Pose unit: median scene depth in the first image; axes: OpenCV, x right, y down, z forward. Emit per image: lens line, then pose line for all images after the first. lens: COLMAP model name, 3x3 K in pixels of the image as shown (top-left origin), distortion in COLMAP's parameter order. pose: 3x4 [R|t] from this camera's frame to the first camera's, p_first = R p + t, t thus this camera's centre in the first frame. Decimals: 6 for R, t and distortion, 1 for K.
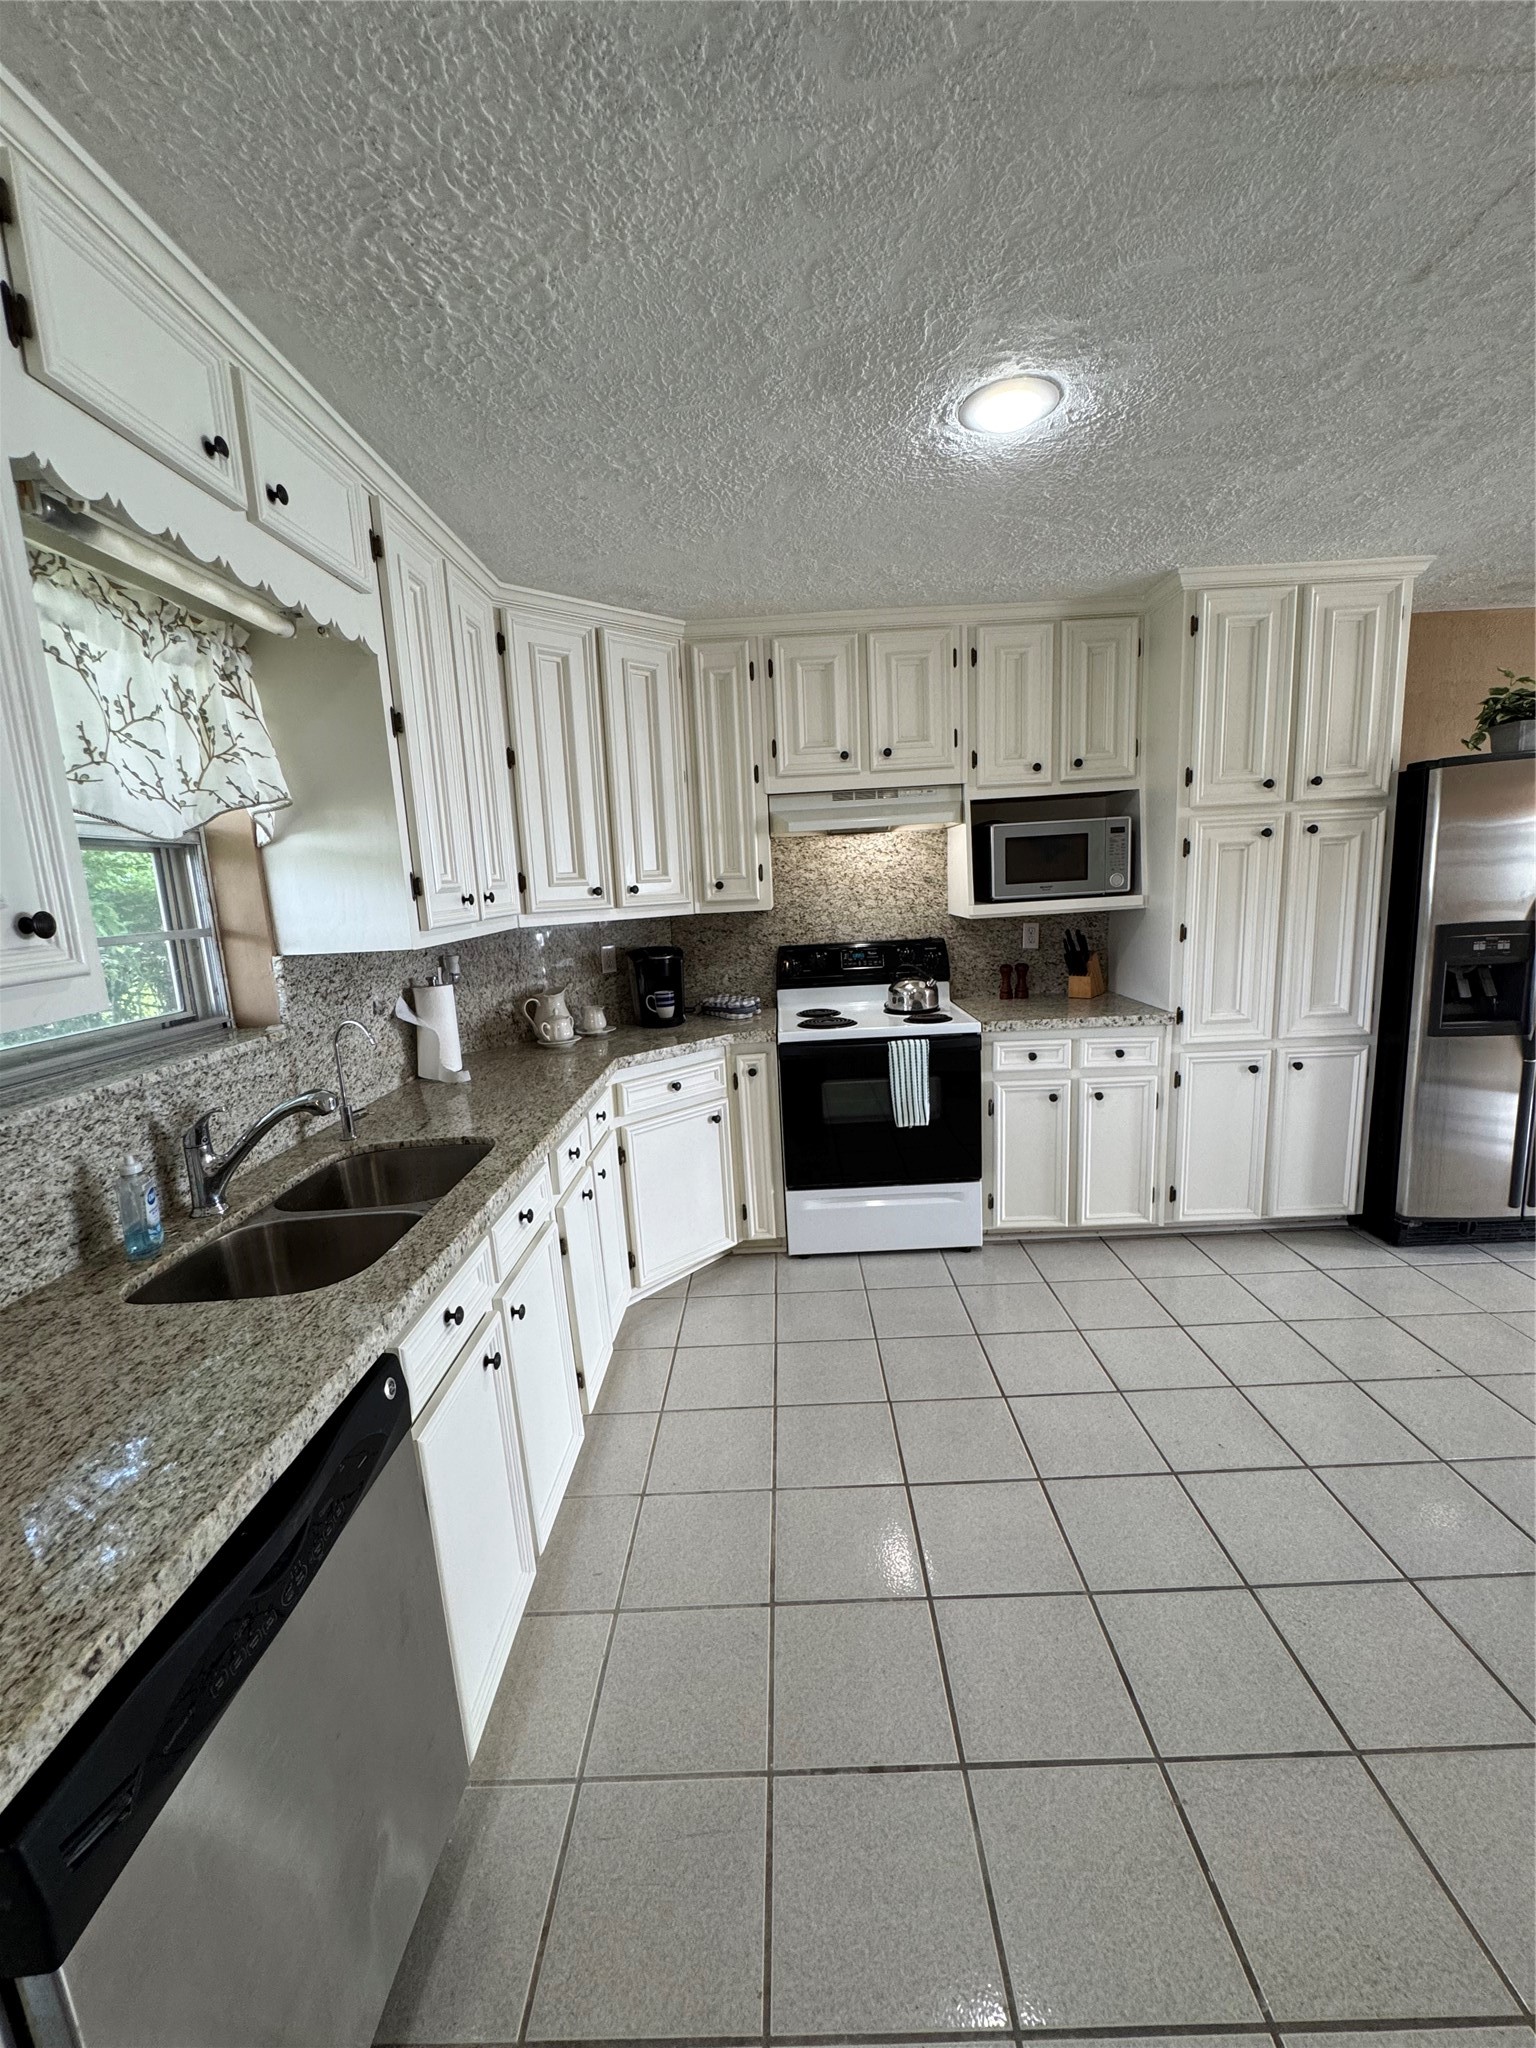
lens RADIAL K [[818.7, 0, 771.9], [0, 818.7, 1025.1], [0, 0, 1]] dist [-0.005660, 0.000670]
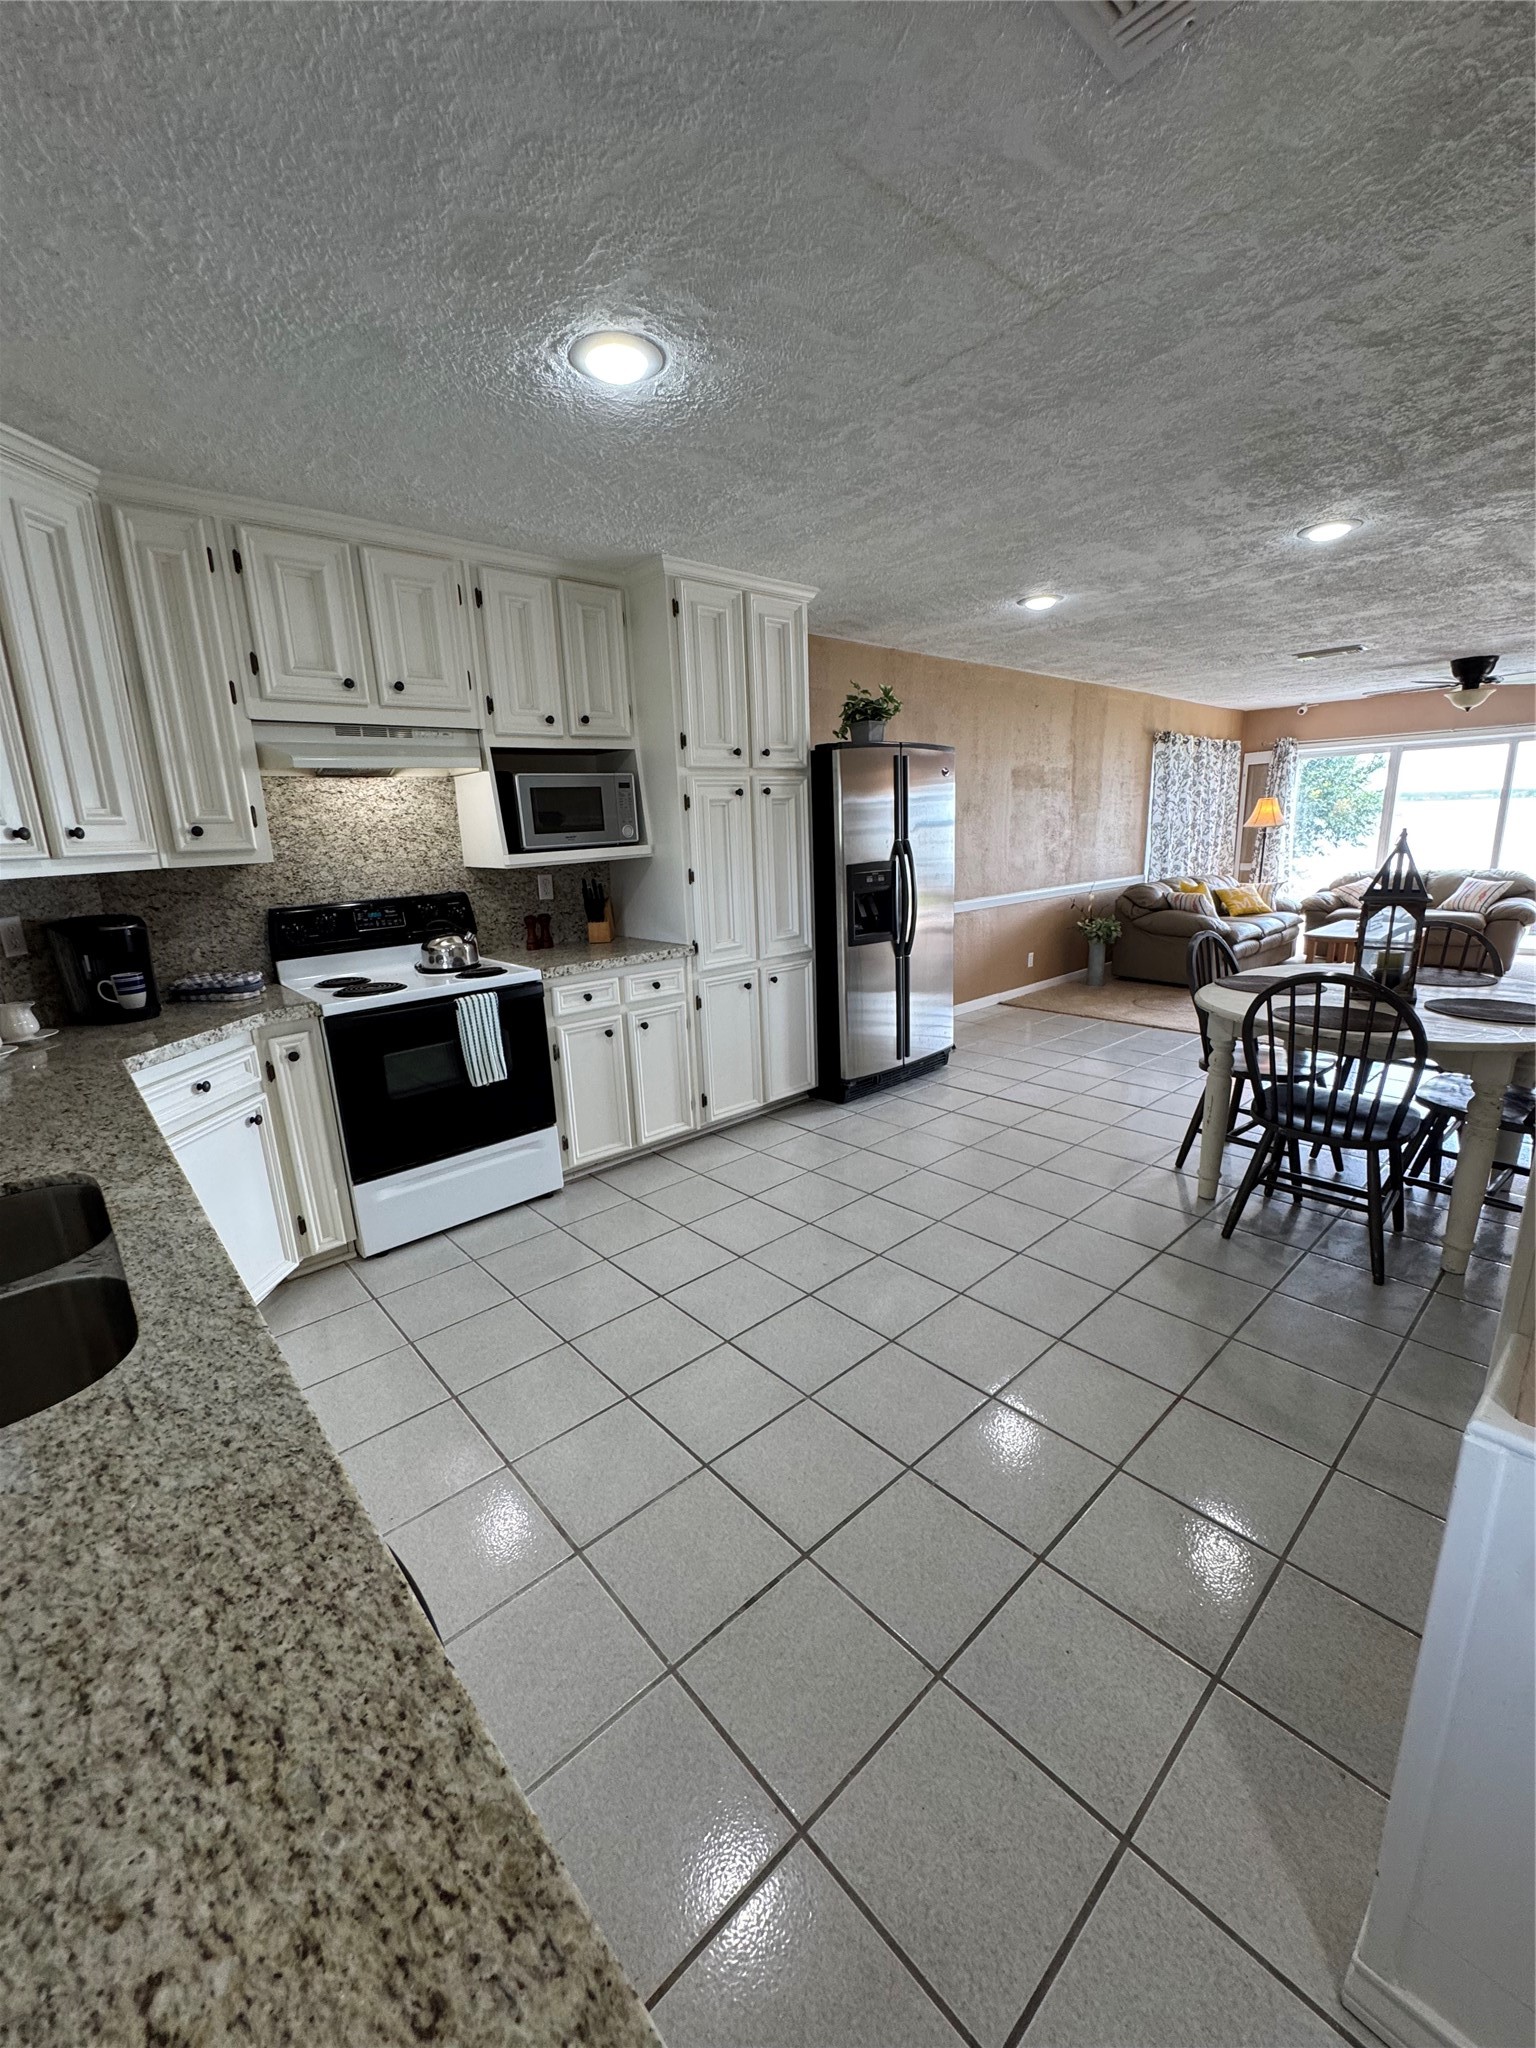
lens RADIAL K [[818.7, 0, 766.0], [0, 818.7, 1024.3], [0, 0, 1]] dist [-0.005660, 0.000670]
pose [[0.737957, -0.140597, 0.660039, -0.216171], [0.121152, 0.989768, 0.075380, 0.021074], [-0.663884, 0.024338, 0.747440, 0.058154]]
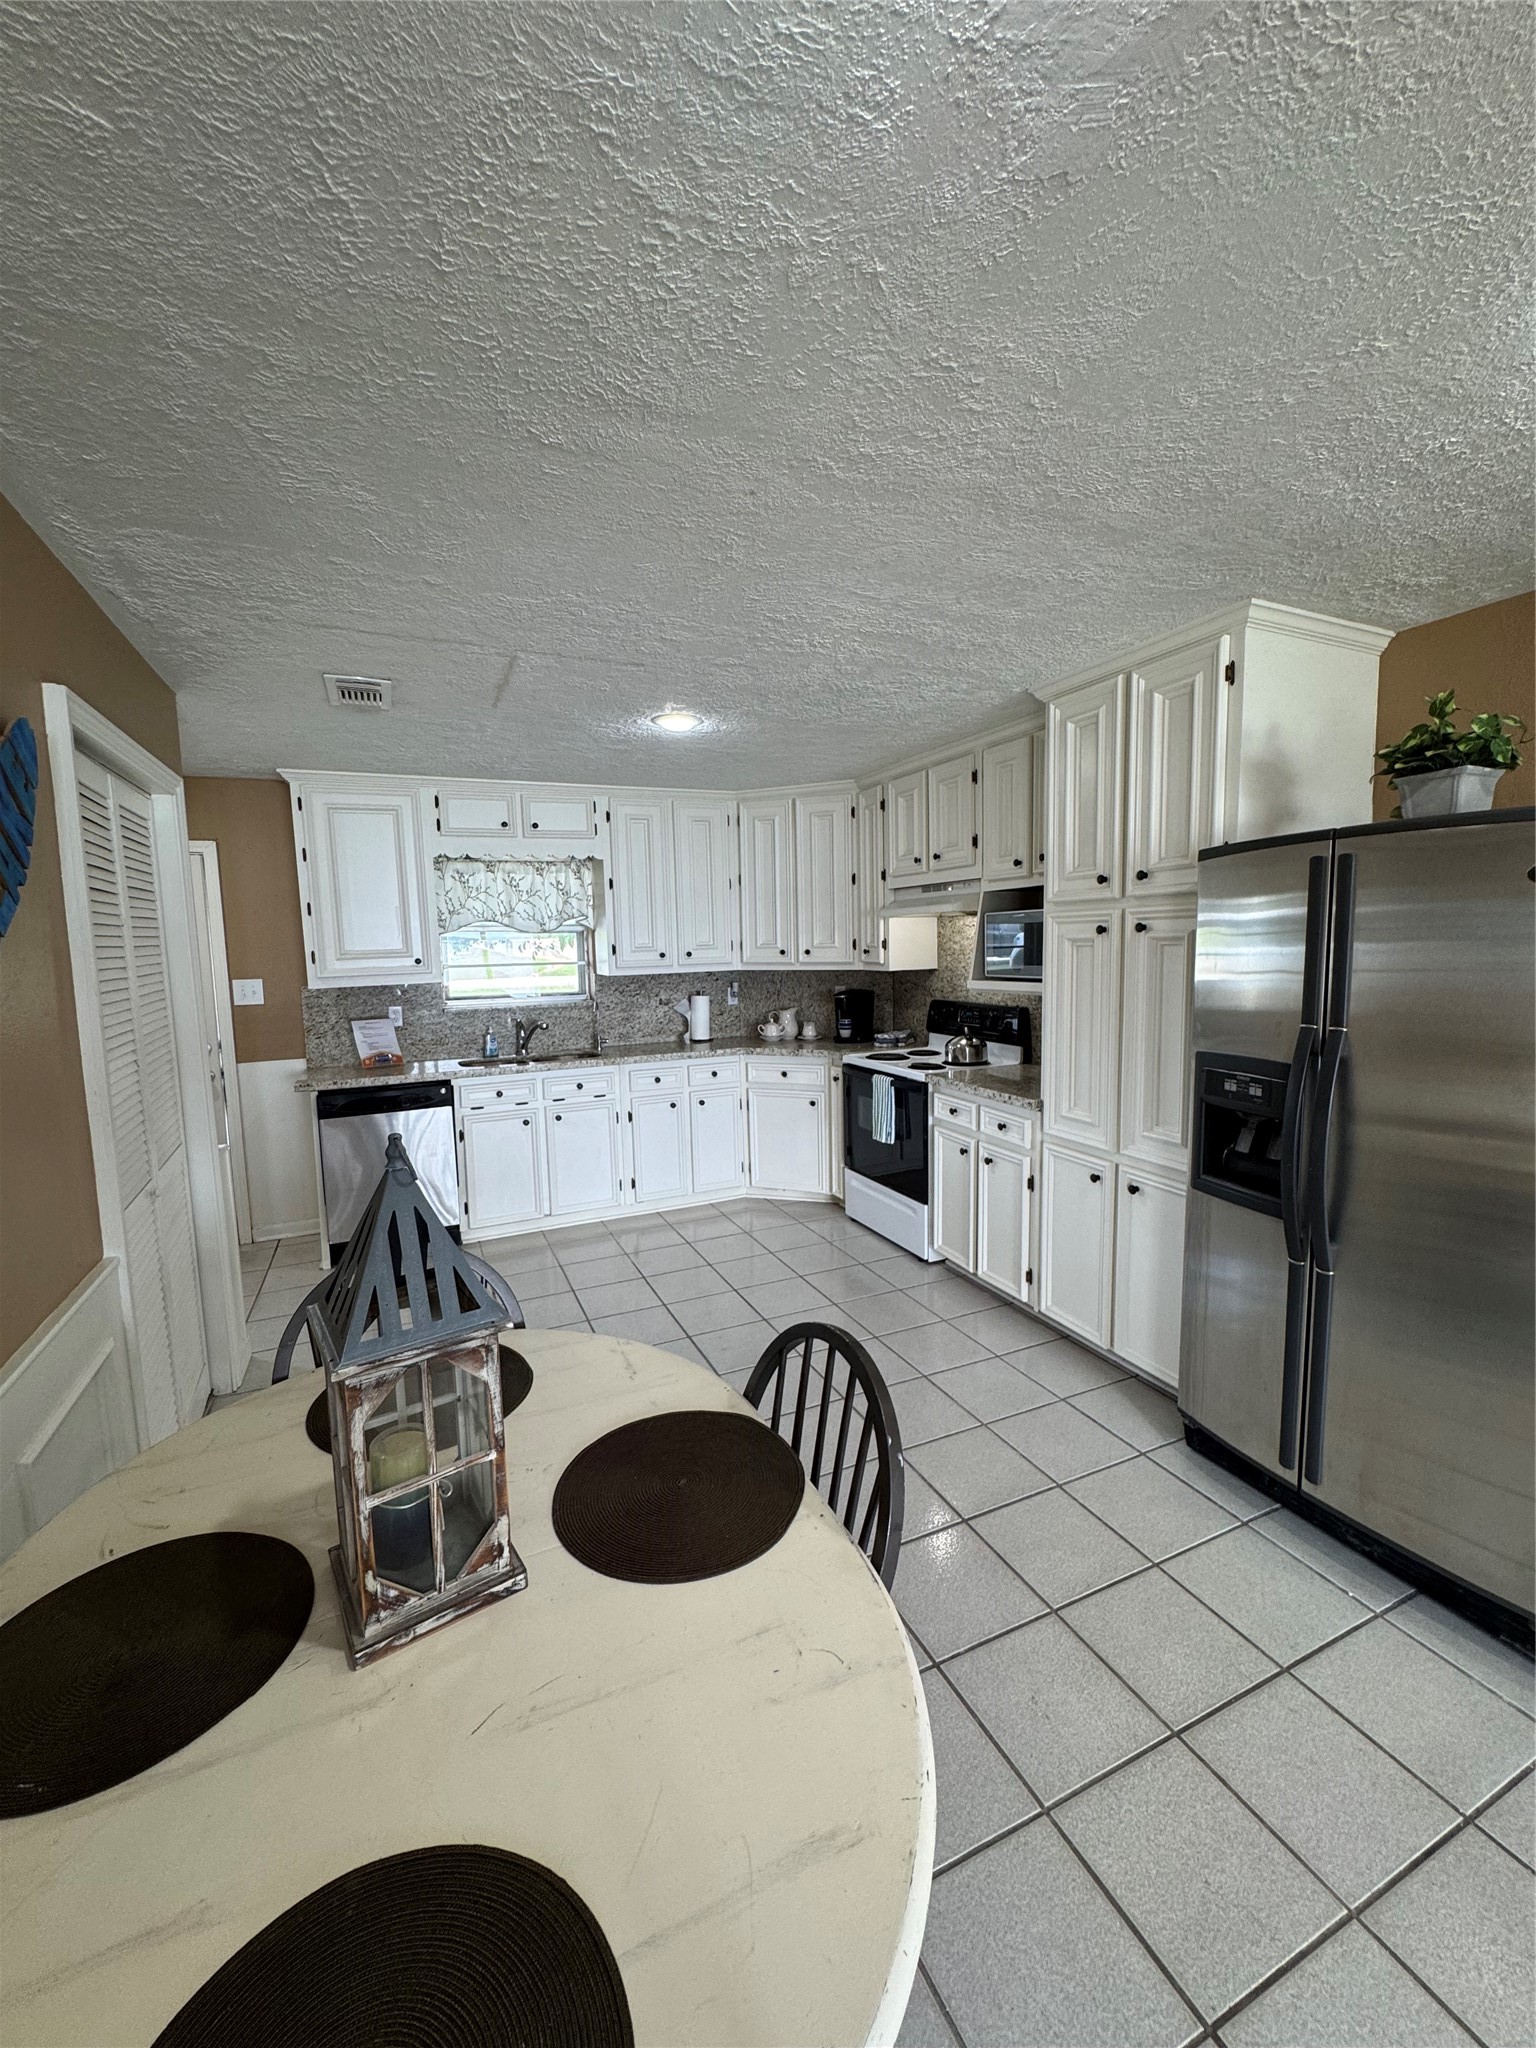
lens RADIAL K [[818.7, 0, 769.9], [0, 818.7, 1028.1], [0, 0, 1]] dist [-0.005660, 0.000670]
pose [[0.427238, 0.138015, -0.893543, 1.245150], [-0.159967, 0.984228, 0.075536, -0.126914], [0.889875, 0.110666, 0.442577, 0.236373]]
